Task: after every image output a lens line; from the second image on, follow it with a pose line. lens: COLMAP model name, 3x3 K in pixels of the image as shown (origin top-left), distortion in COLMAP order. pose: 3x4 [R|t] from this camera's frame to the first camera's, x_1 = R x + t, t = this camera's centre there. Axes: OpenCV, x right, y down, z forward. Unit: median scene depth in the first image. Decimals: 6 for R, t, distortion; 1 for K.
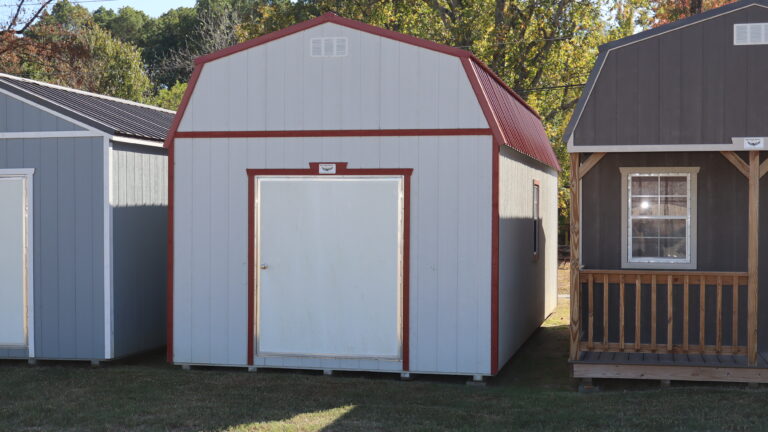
lens RADIAL K [[1227.2, 0, 384.1], [0, 1227.2, 214.0], [0, 0, 1]] dist [-0.009204, 0.000000]
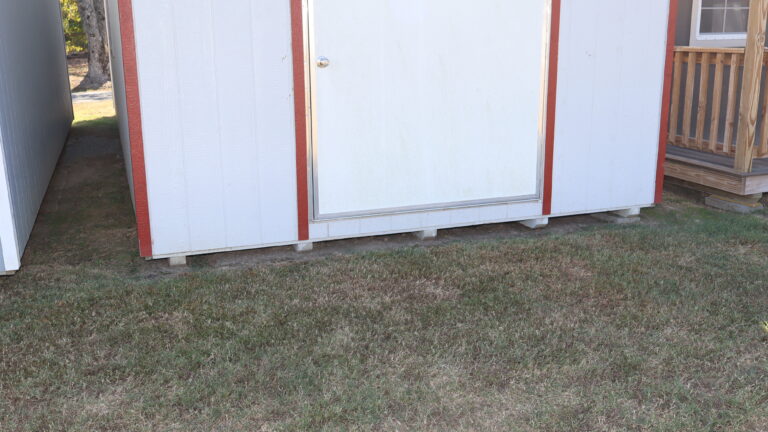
lens RADIAL K [[833.3, 0, 380.9], [0, 833.3, 221.9], [0, 0, 1]] dist [0.001040, 0.000000]
pose [[0.823114, -0.145111, 0.549023, -0.293859], [0.015041, 0.972032, 0.234366, 0.025390], [-0.567677, -0.184652, 0.802276, 0.680626]]
